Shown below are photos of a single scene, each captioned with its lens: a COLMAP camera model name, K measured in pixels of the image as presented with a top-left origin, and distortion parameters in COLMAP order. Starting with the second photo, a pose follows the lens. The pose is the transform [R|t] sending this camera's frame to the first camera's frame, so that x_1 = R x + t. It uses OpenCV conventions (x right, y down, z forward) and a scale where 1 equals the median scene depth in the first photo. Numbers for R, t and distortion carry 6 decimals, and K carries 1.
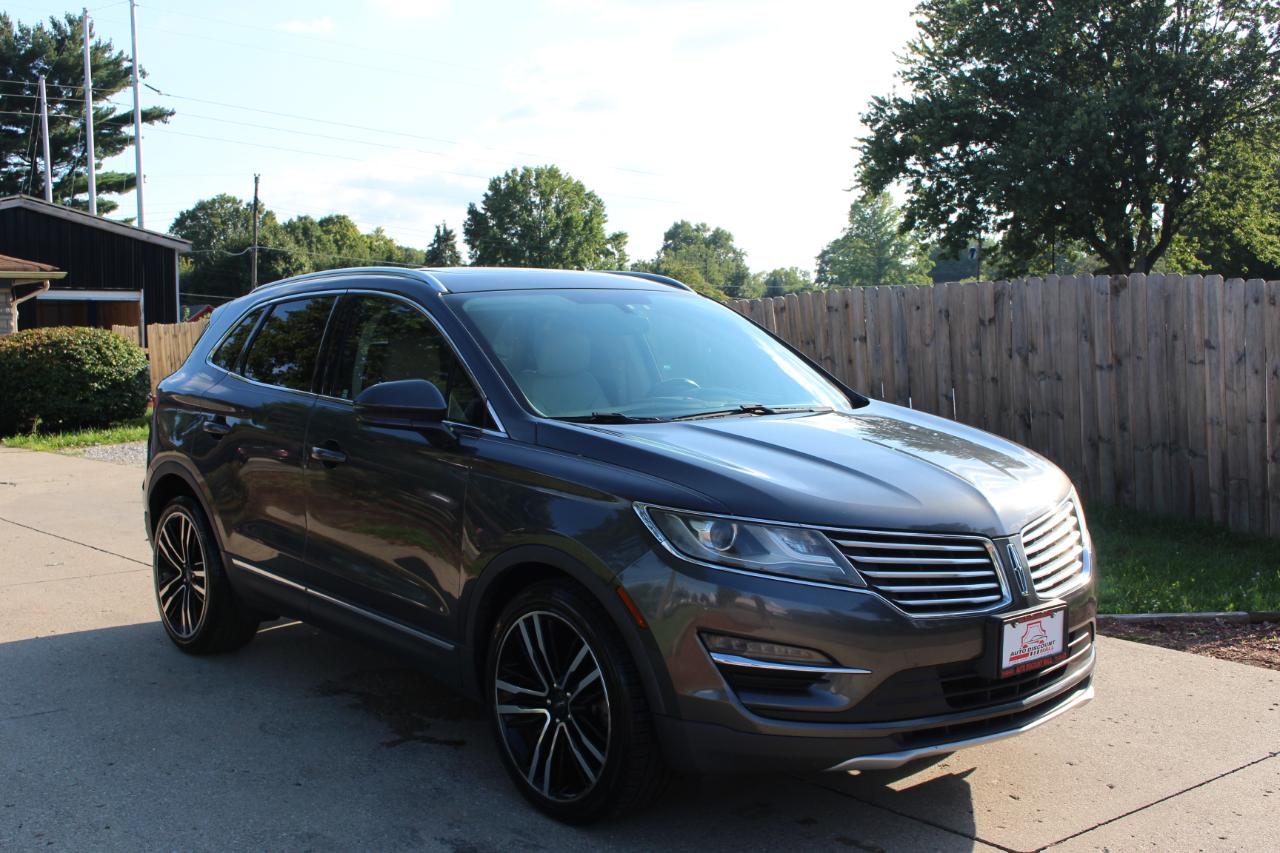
lens RADIAL K [[1426.0, 0, 640.0], [0, 1426.0, 426.5], [0, 0, 1]] dist [-0.032598, -0.031654]
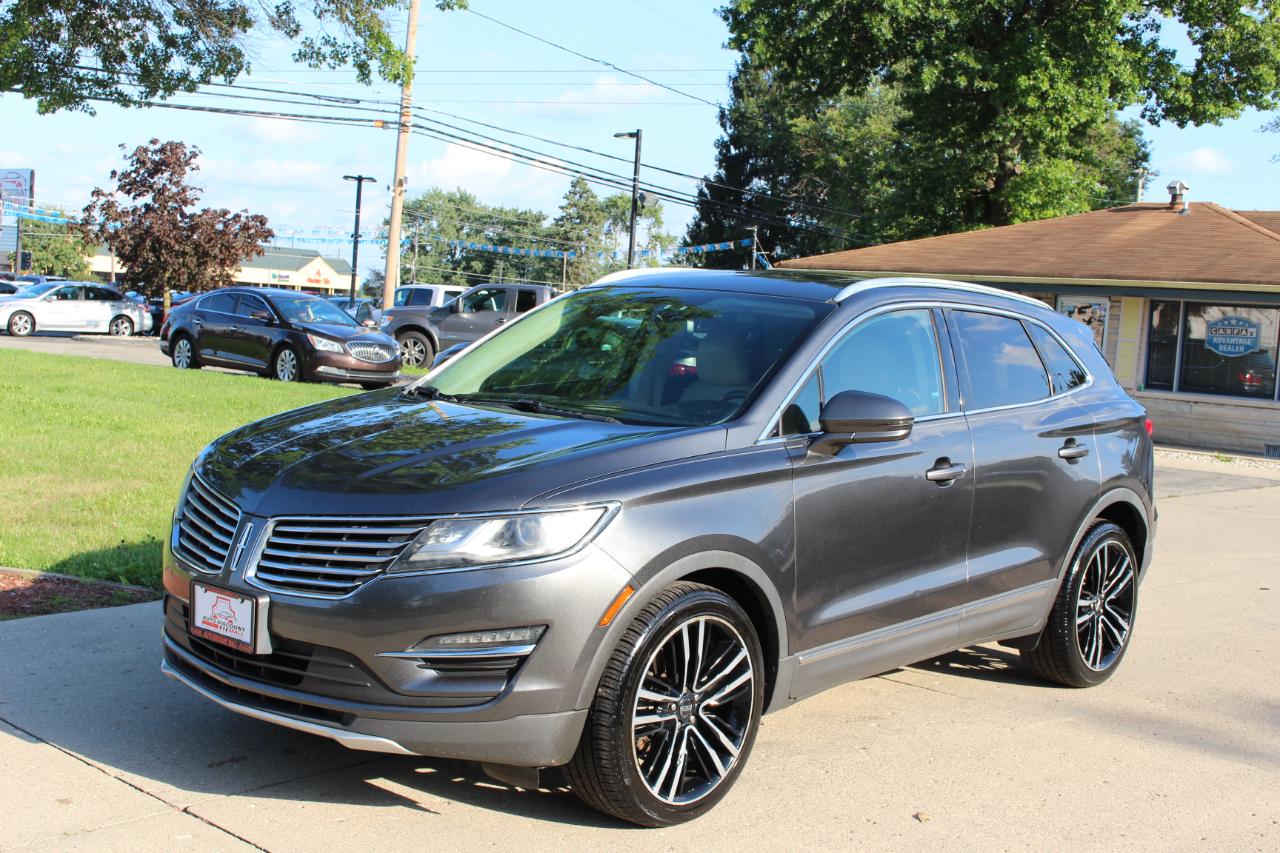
lens RADIAL K [[1614.8, 0, 640.0], [0, 1614.8, 426.5], [0, 0, 1]] dist [-0.028497, -0.034753]
pose [[0.127769, 0.095168, -0.987227, 0.089986], [-0.137079, 0.987527, 0.077456, -0.007120], [0.982285, 0.125432, 0.139221, 0.069500]]
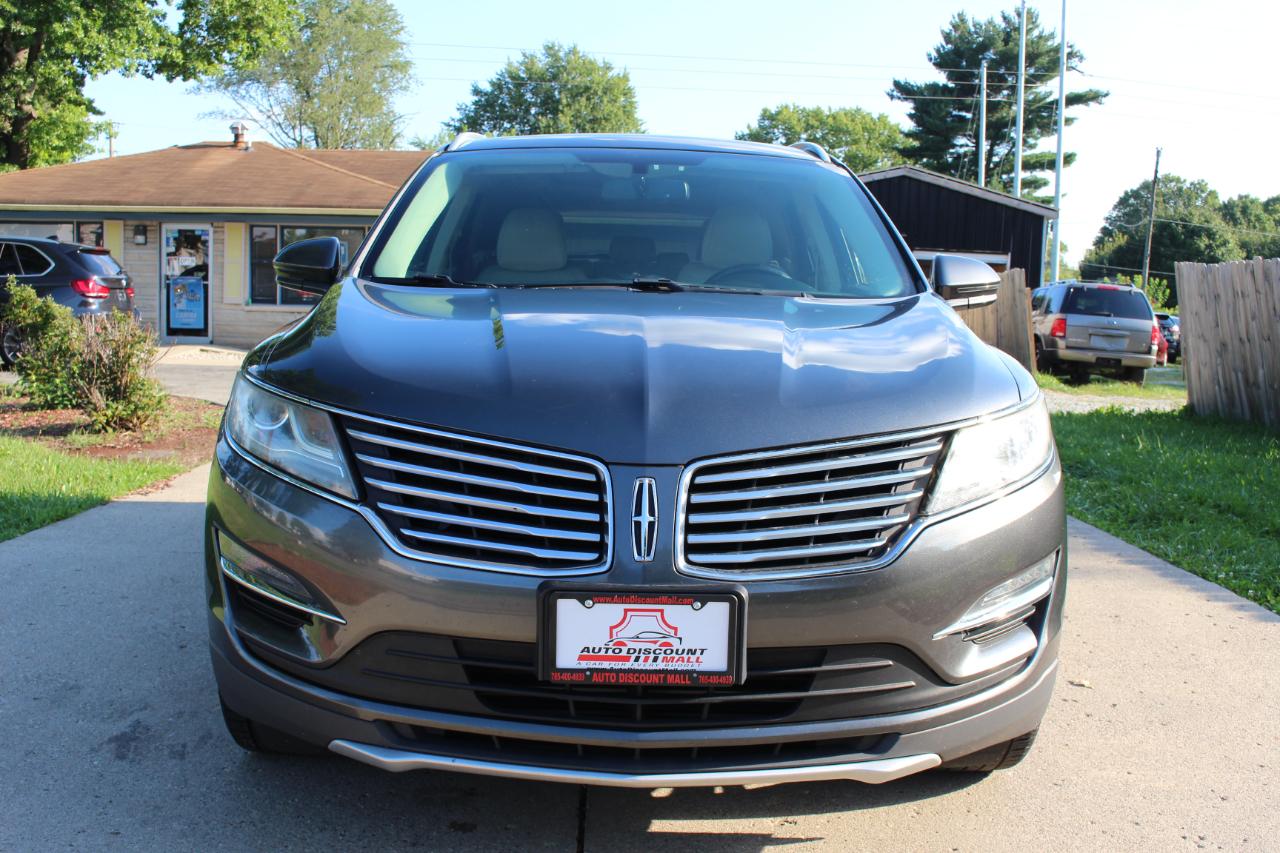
lens RADIAL K [[1329.3, 0, 640.0], [0, 1329.3, 426.5], [0, 0, 1]] dist [-0.122758, 0.125569]
pose [[0.770680, 0.097393, -0.629735, 0.038896], [-0.082609, 0.995182, 0.052813, 0.001908], [0.631845, 0.011320, 0.775012, 0.034801]]
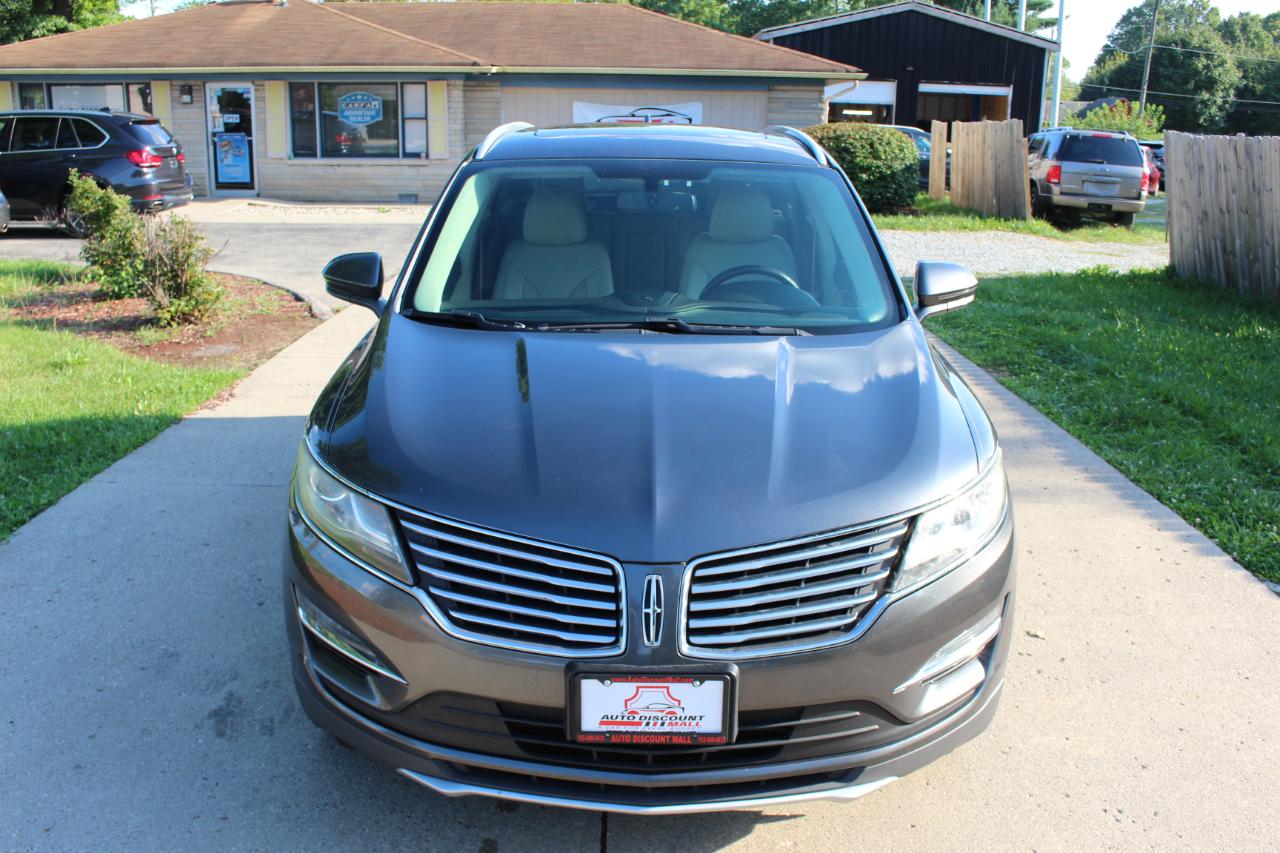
lens RADIAL K [[1242.7, 0, 640.0], [0, 1242.7, 426.5], [0, 0, 1]] dist [-0.132641, 0.130586]
pose [[0.760984, 0.188697, -0.620723, 0.040085], [-0.071772, 0.975381, 0.208522, -0.007848], [0.644789, -0.114132, 0.755792, 0.032822]]
